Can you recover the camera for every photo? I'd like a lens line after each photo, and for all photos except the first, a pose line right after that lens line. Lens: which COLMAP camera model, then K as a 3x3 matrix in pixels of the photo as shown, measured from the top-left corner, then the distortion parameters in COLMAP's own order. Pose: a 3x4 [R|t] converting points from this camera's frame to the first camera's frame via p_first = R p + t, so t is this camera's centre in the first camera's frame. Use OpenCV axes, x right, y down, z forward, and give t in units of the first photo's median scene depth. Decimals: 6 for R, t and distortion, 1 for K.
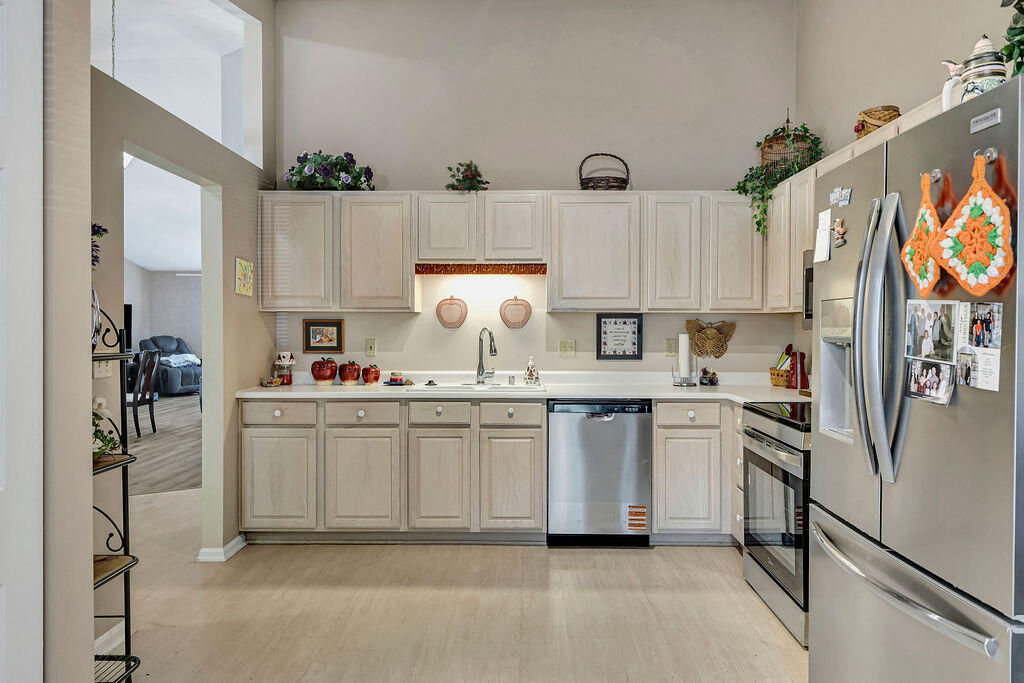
lens RADIAL K [[681.1, 0, 542.1], [0, 681.1, 332.3], [0, 0, 1]] dist [0.011156, -0.000630]
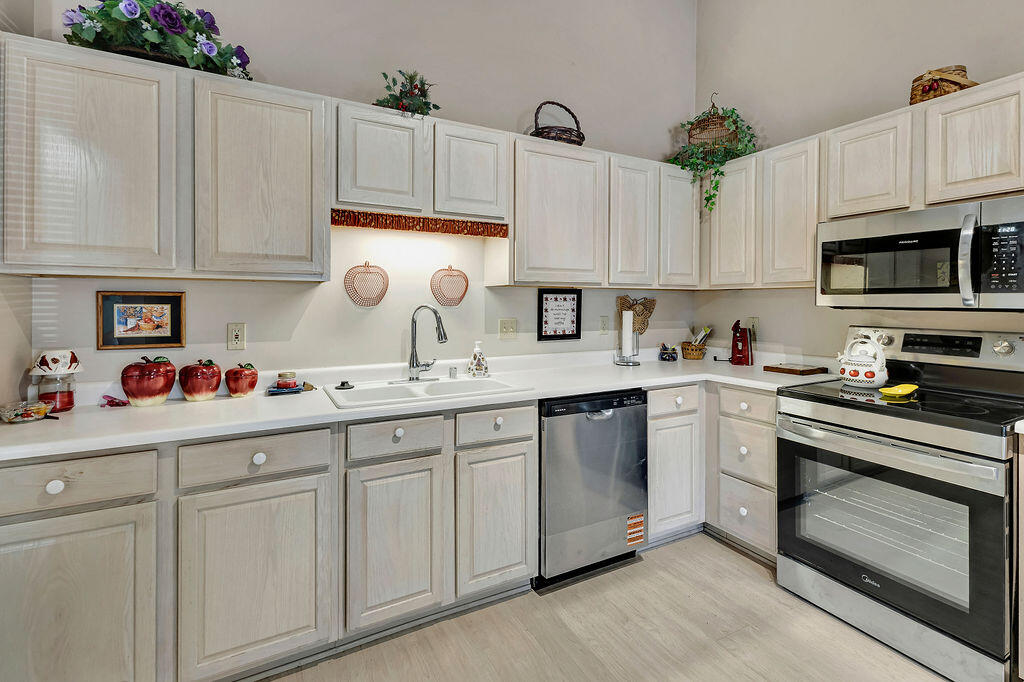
lens RADIAL K [[468.3, 0, 525.7], [0, 468.3, 306.1], [0, 0, 1]] dist [0.012463, -0.001675]
pose [[0.880096, -0.003857, 0.474779, -0.237248], [0.005455, 0.999983, -0.001990, -0.003992], [-0.474764, 0.004341, 0.880103, 0.513148]]
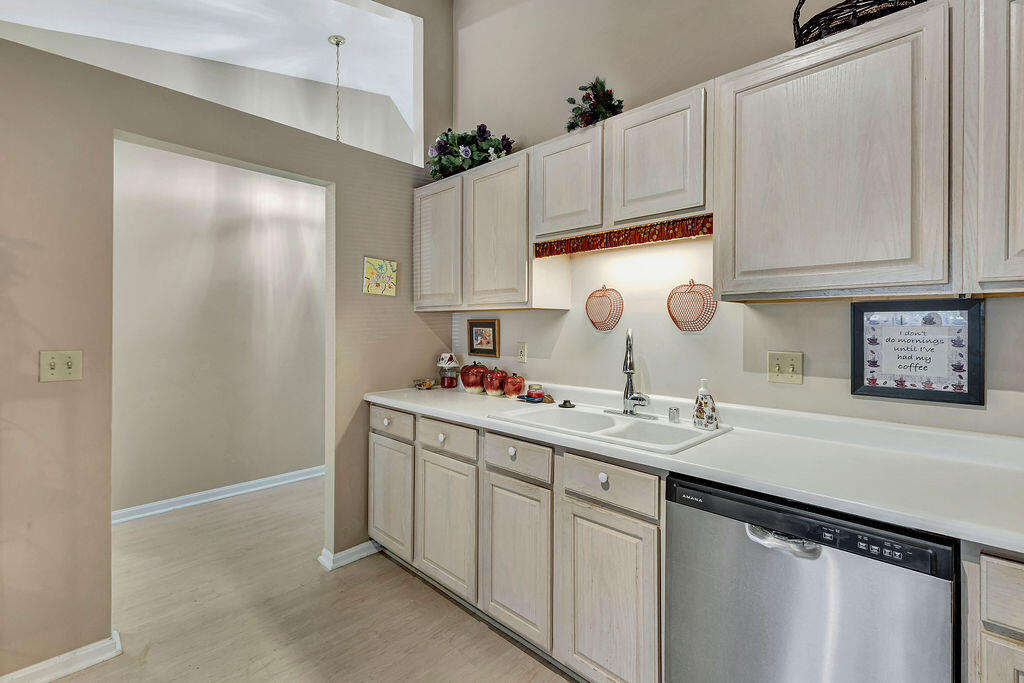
lens RADIAL K [[468.3, 0, 506.6], [0, 468.3, 325.9], [0, 0, 1]] dist [0.012463, -0.001675]
pose [[0.698709, -0.000495, -0.715406, 0.161593], [-0.009535, 0.999904, -0.010004, -0.004652], [0.715343, 0.013812, 0.698637, 0.622747]]
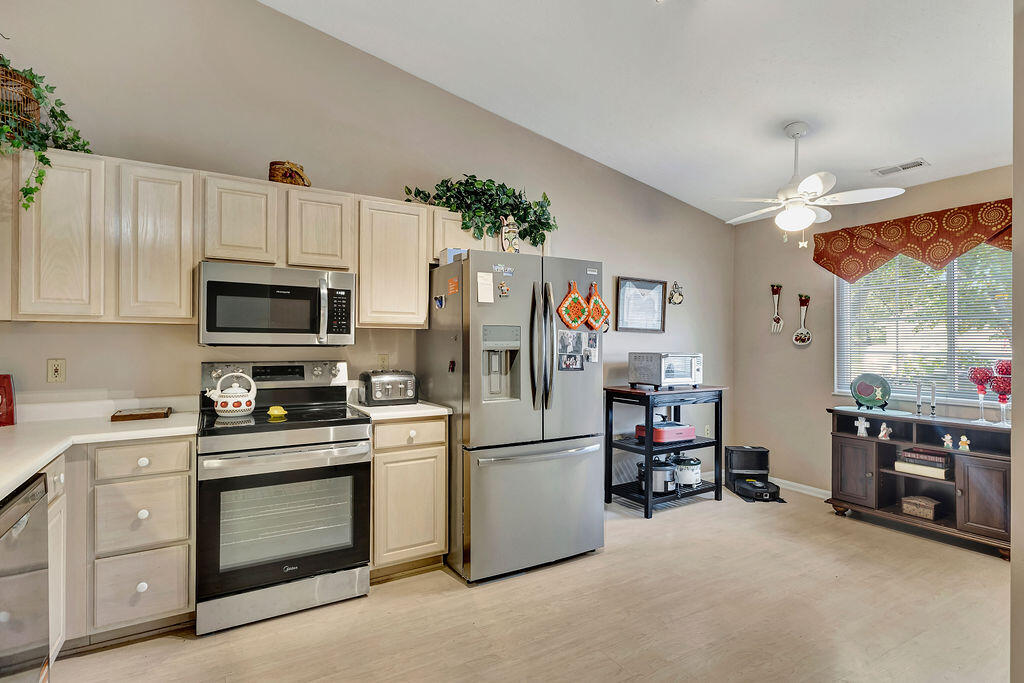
lens RADIAL K [[521.3, 0, 512.8], [0, 521.3, 340.7], [0, 0, 1]] dist [0.006768, -0.000314]
pose [[-0.494841, -0.002003, 0.868981, -0.386558], [0.004869, 0.999975, 0.005077, -0.007815], [-0.868970, 0.006743, -0.494819, 0.817245]]
